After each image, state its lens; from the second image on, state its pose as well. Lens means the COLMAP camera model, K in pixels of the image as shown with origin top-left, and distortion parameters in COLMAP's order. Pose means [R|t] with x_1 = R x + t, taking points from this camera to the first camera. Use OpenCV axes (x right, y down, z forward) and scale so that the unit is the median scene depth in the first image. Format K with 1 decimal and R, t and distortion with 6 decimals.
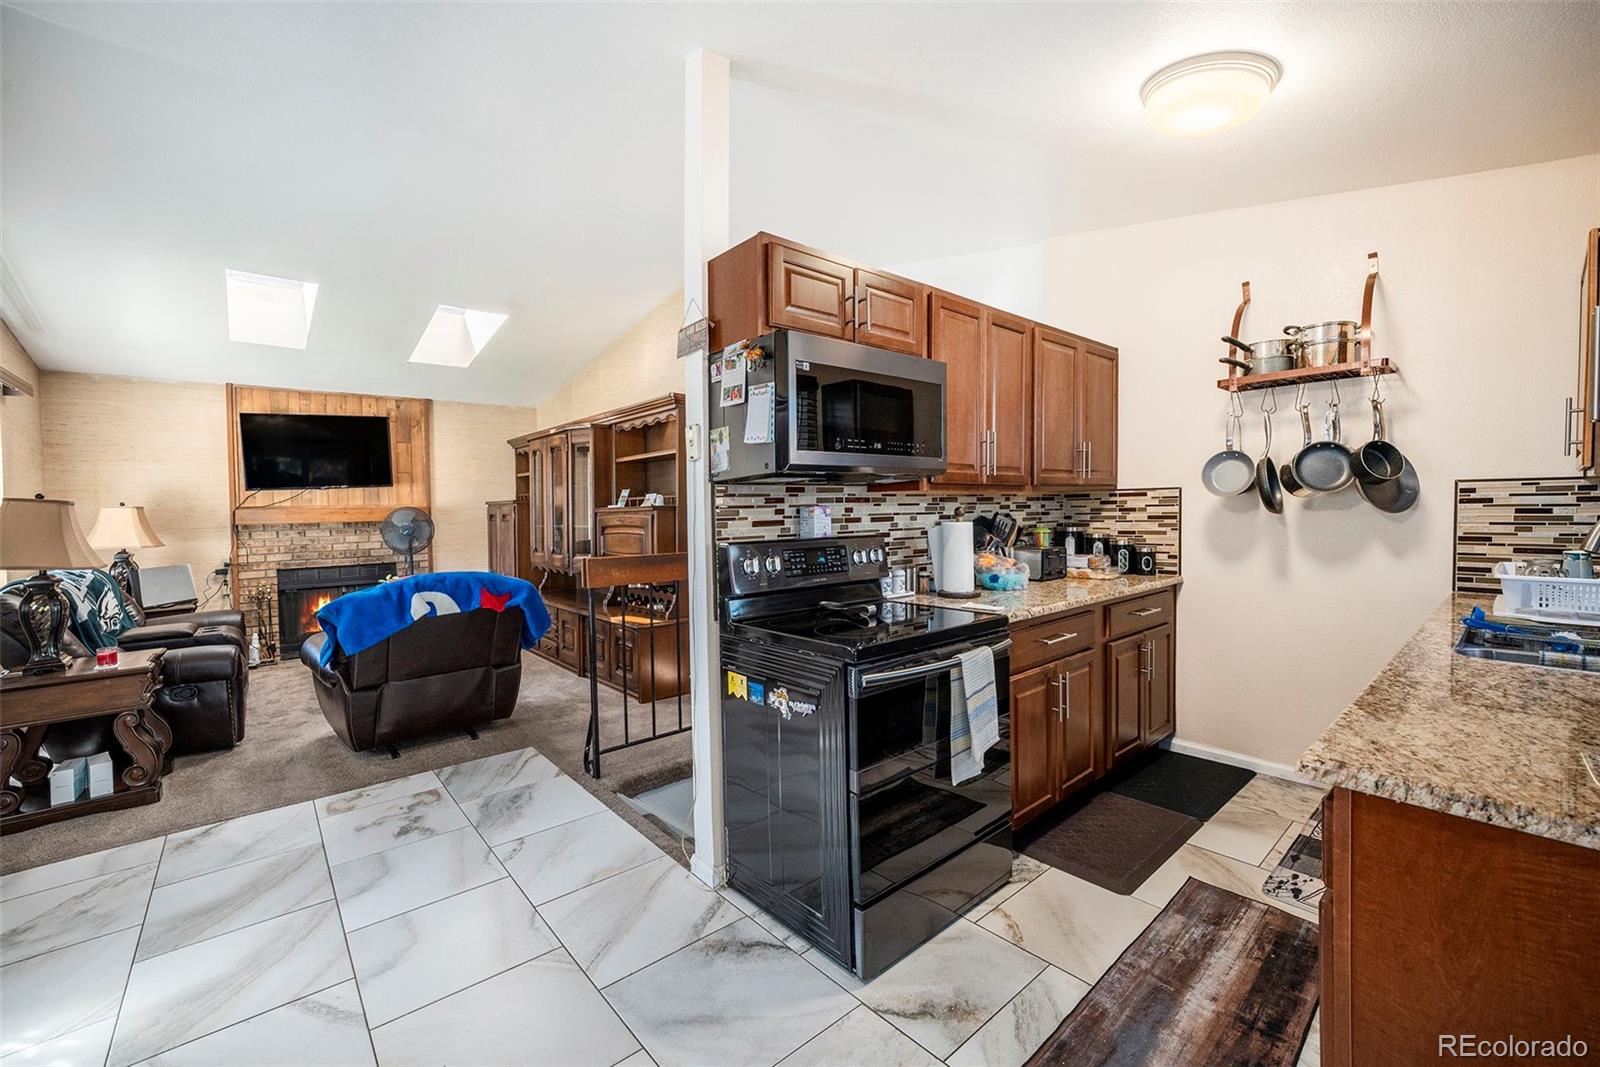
lens RADIAL K [[656.4, 0, 802.0], [0, 656.4, 524.5], [0, 0, 1]] dist [-0.008521, 0.000031]
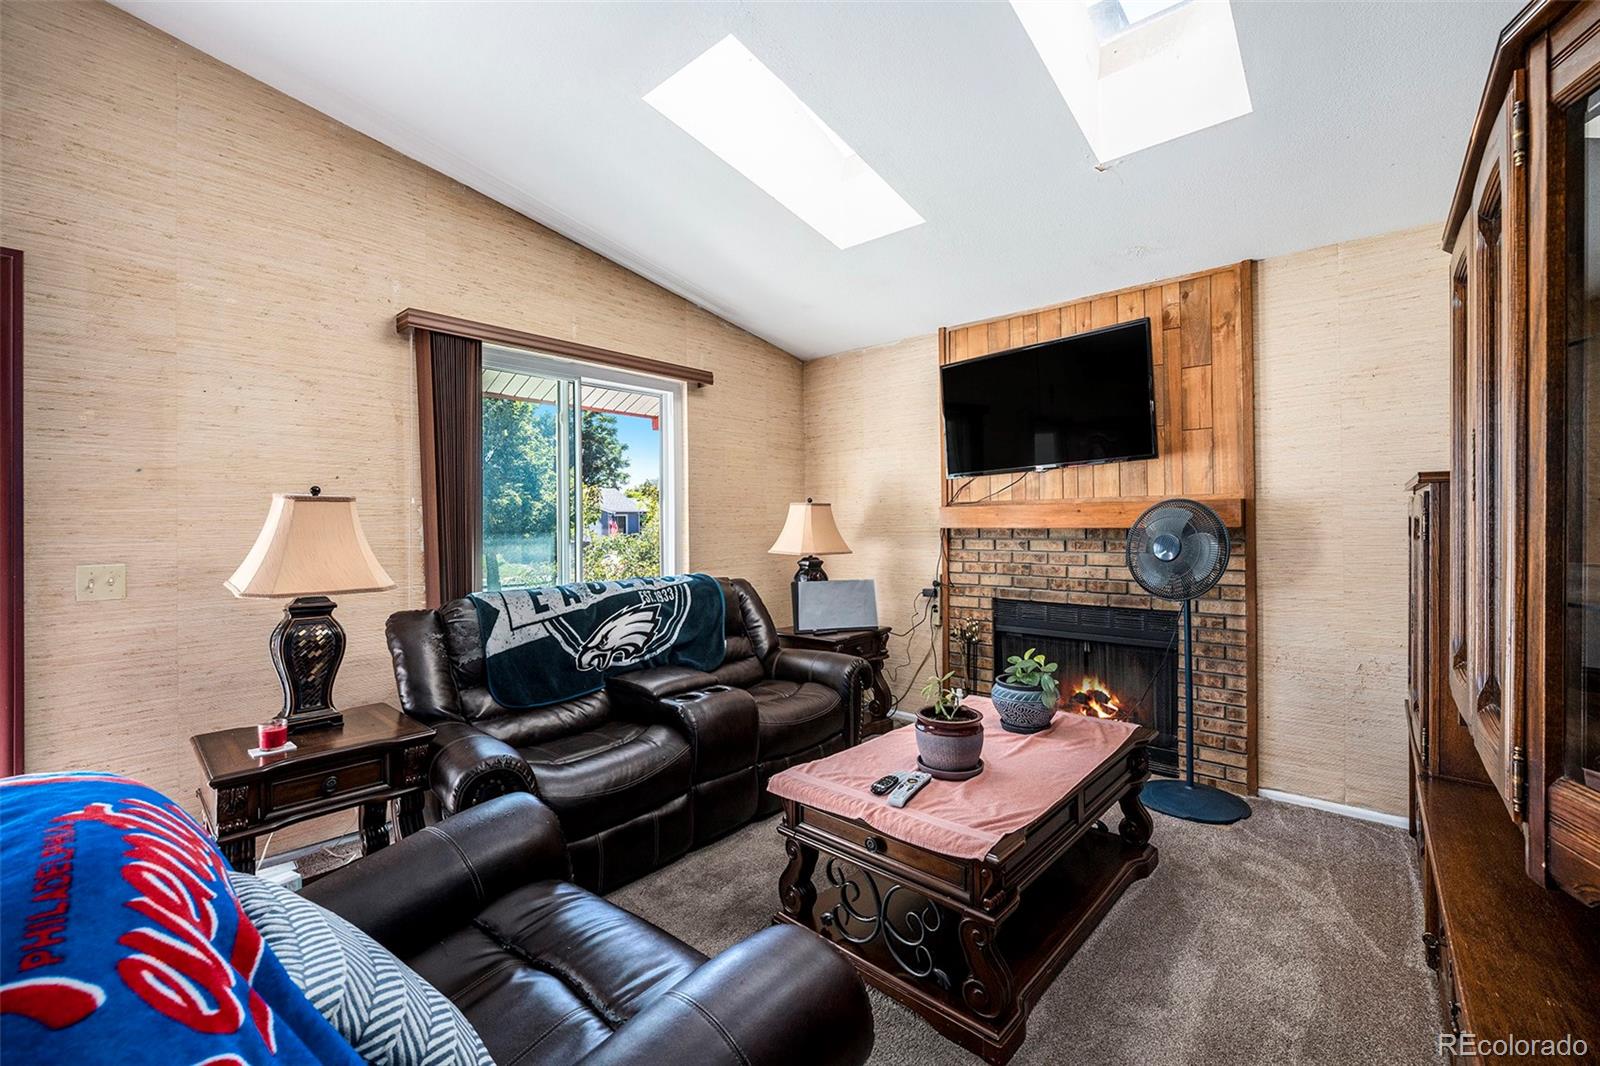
lens RADIAL K [[656.4, 0, 801.6], [0, 656.4, 517.9], [0, 0, 1]] dist [-0.008521, 0.000031]
pose [[0.119387, 0.012827, -0.992765, -0.176422], [-0.017382, 0.999790, 0.010827, -0.014707], [0.992696, 0.015964, 0.119585, 0.718957]]
